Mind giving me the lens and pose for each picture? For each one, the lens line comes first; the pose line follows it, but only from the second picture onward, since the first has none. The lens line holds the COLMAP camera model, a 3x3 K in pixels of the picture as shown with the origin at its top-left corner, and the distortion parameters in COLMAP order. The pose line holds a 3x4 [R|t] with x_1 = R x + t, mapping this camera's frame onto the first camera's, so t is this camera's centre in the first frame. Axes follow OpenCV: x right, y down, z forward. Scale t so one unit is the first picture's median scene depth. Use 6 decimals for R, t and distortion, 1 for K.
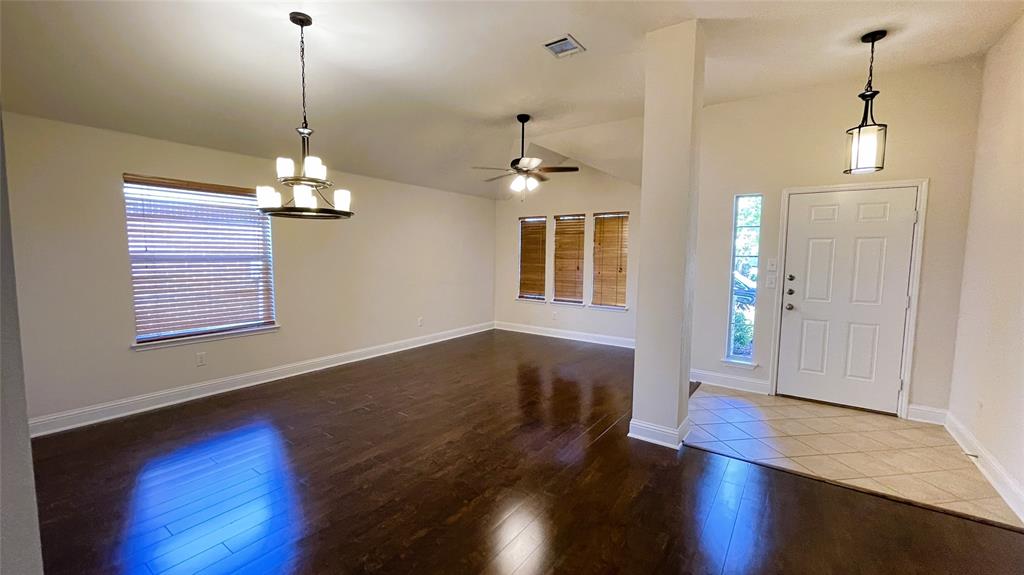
lens RADIAL K [[411.7, 0, 509.5], [0, 411.7, 288.1], [0, 0, 1]] dist [-0.001739, -0.000138]
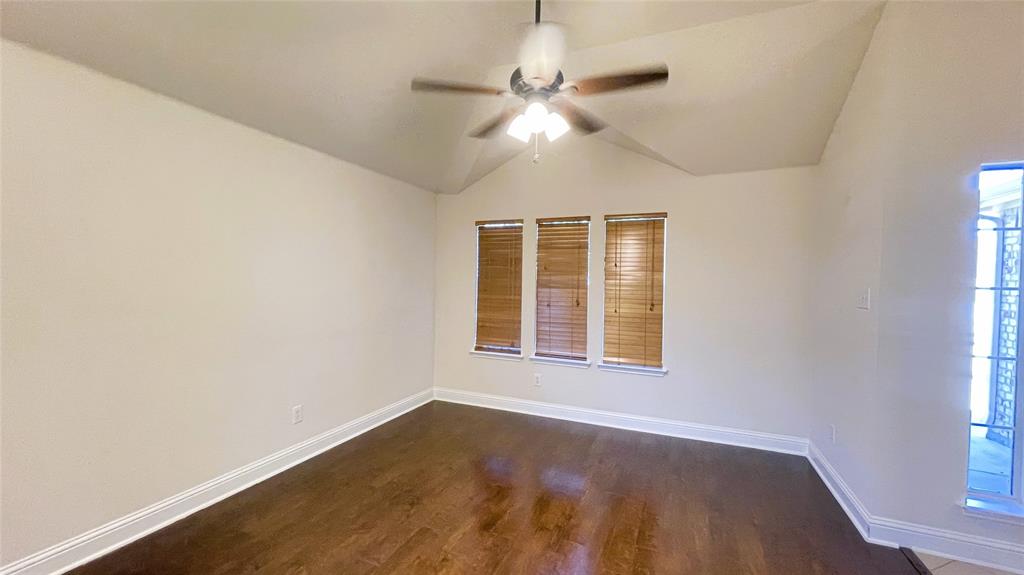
lens RADIAL K [[411.7, 0, 515.1], [0, 411.7, 289.0], [0, 0, 1]] dist [-0.001739, -0.000138]
pose [[0.973336, 0.000362, 0.229382, -0.064173], [0.012147, 0.998514, -0.053122, -0.036175], [-0.229061, 0.054492, 0.971886, 0.398490]]
